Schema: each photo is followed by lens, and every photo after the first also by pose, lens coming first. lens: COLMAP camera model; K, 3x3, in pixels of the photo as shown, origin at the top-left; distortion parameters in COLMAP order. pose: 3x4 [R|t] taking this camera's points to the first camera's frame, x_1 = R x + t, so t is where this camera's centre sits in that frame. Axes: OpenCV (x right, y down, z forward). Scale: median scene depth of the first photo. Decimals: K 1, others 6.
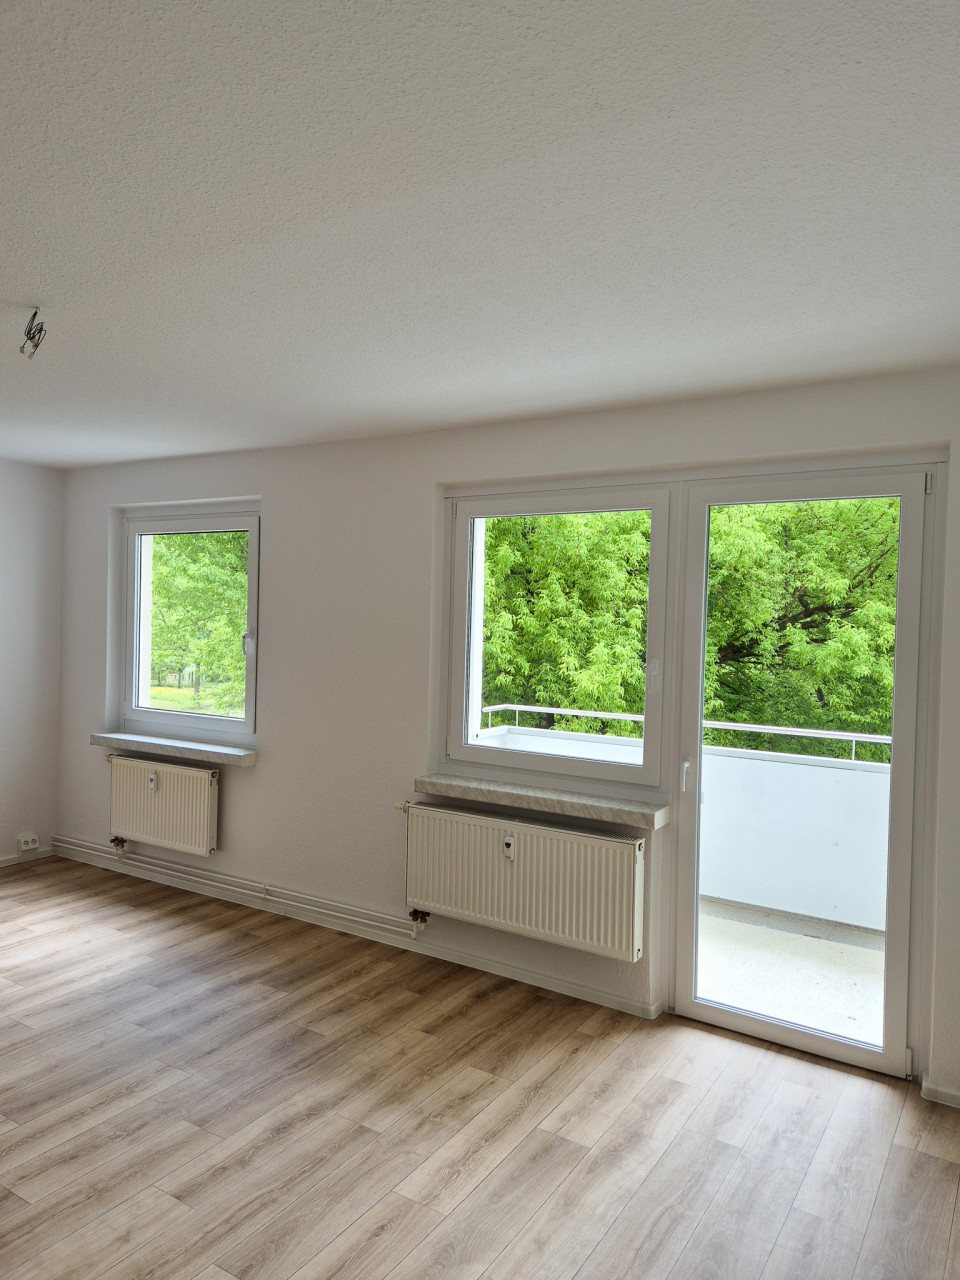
lens RADIAL K [[859.7, 0, 470.0], [0, 859.7, 631.1], [0, 0, 1]] dist [0.075016, -0.064421]
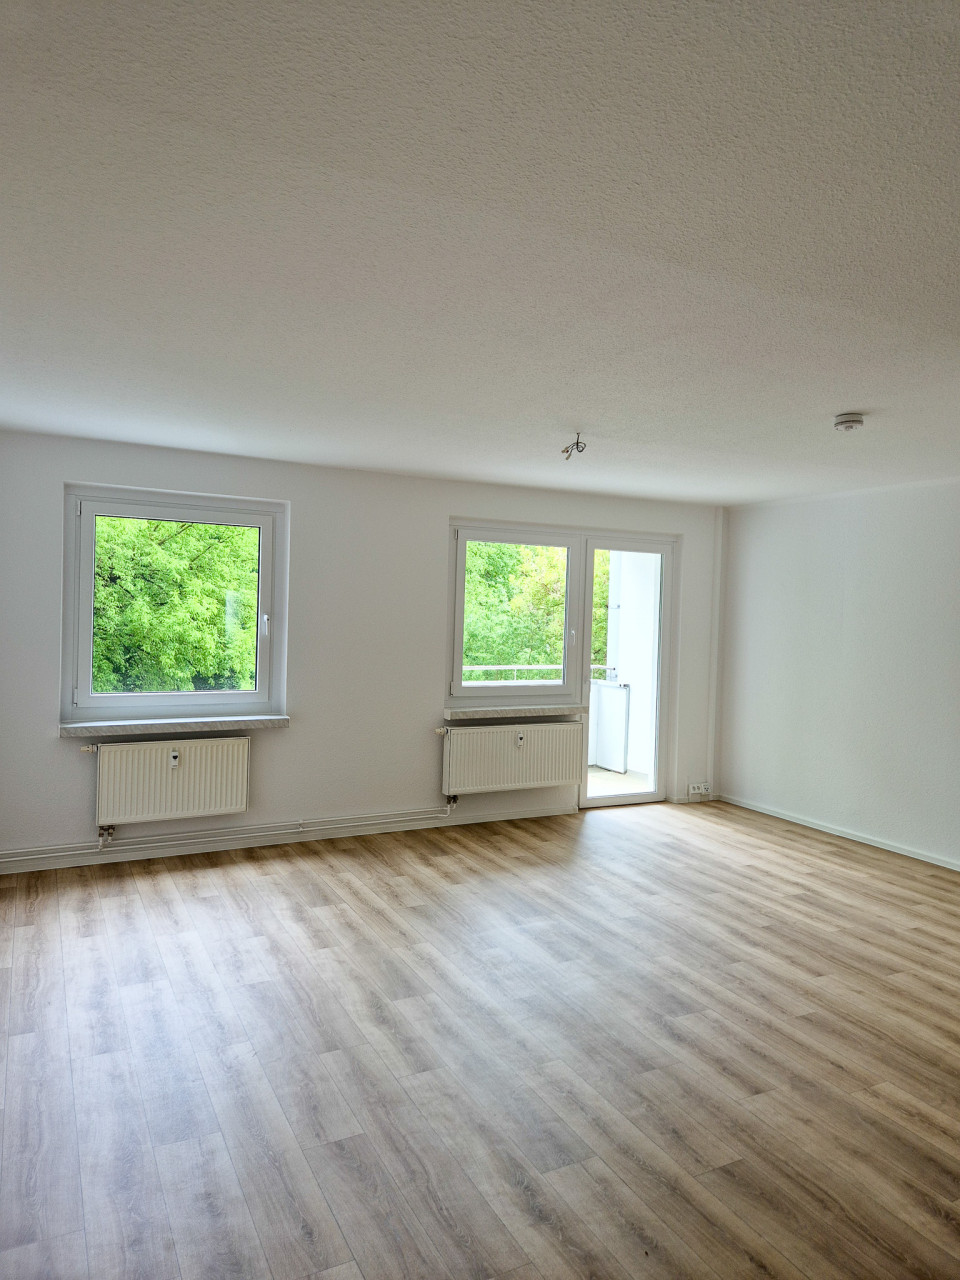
lens RADIAL K [[859.7, 0, 479.8], [0, 859.7, 619.7], [0, 0, 1]] dist [0.075016, -0.064421]
pose [[0.504740, -0.020424, 0.863030, -1.463655], [-0.003826, 0.999657, 0.025895, -0.030959], [-0.863263, -0.016372, 0.504489, 0.214299]]
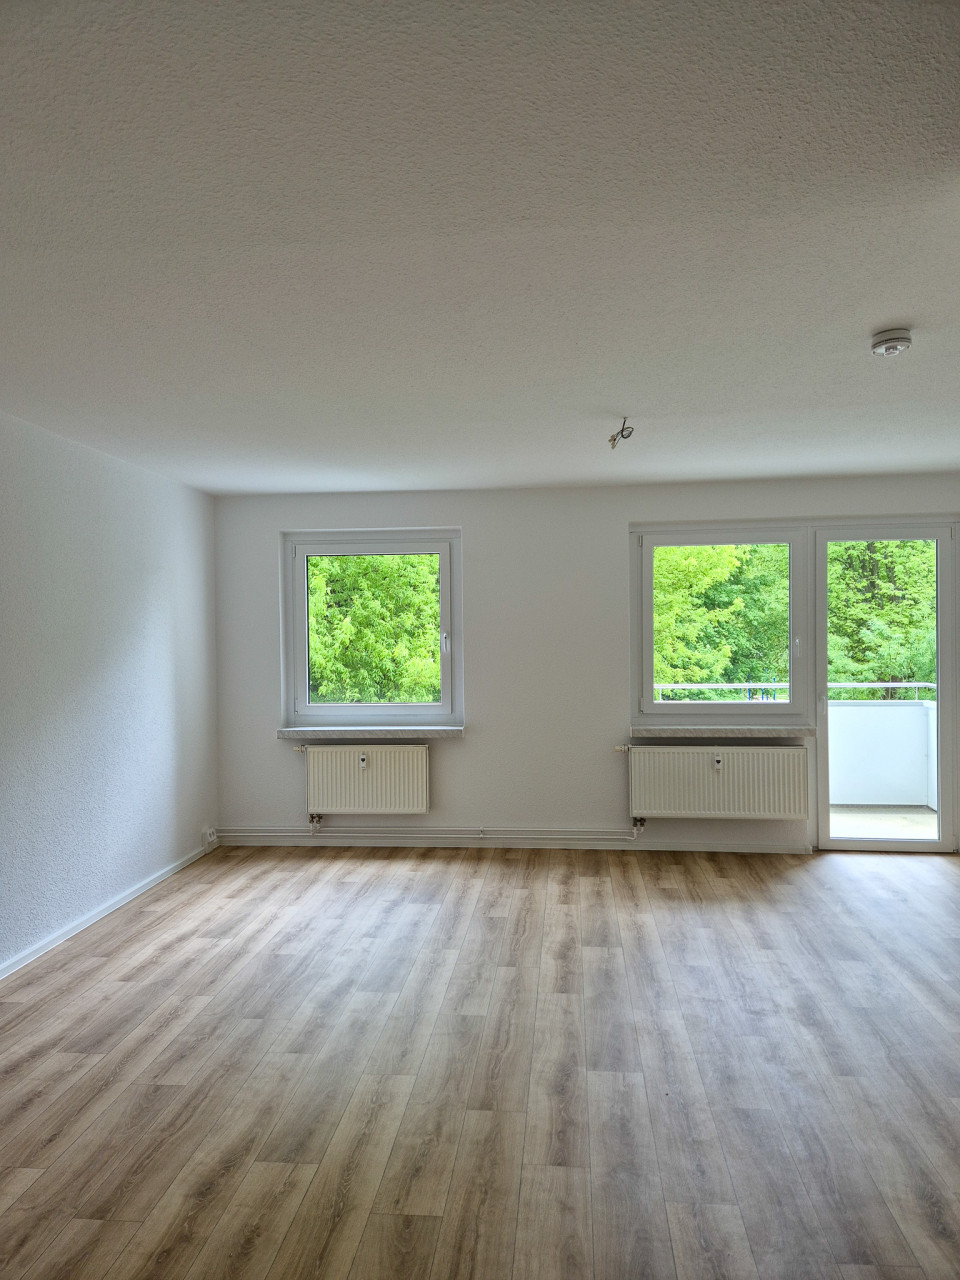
lens RADIAL K [[859.7, 0, 485.6], [0, 859.7, 638.9], [0, 0, 1]] dist [0.075016, -0.064421]
pose [[0.897747, -0.039367, 0.438749, -0.990247], [0.040368, 0.999160, 0.007052, 0.003548], [-0.438658, 0.011381, 0.898582, -0.199716]]
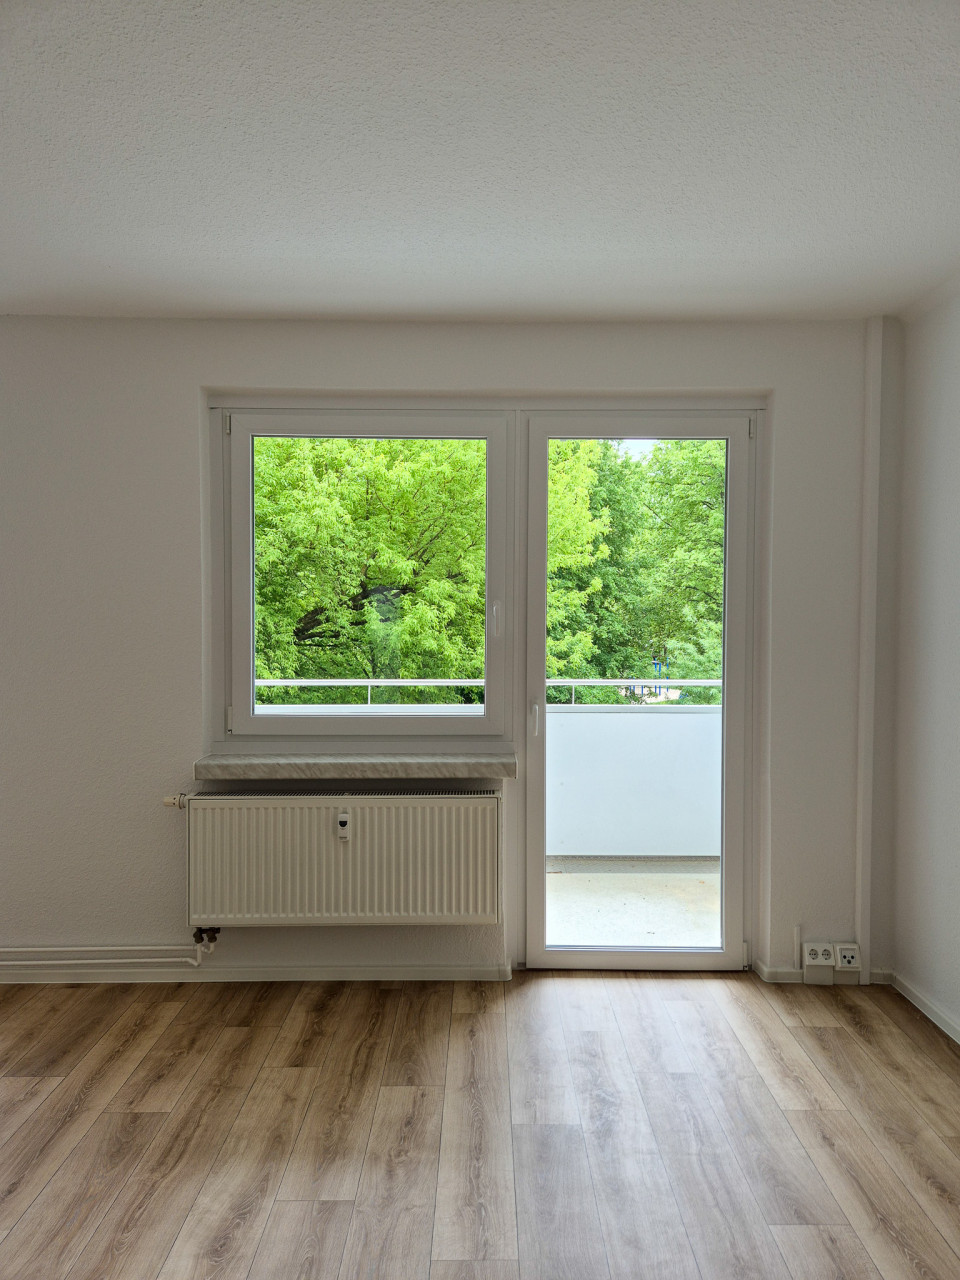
lens RADIAL K [[859.7, 0, 481.0], [0, 859.7, 639.8], [0, 0, 1]] dist [0.075016, -0.064421]
pose [[0.840154, -0.034510, 0.541248, -0.294066], [0.023685, 0.999356, 0.026953, 0.048608], [-0.541830, -0.009826, 0.840431, 0.218376]]
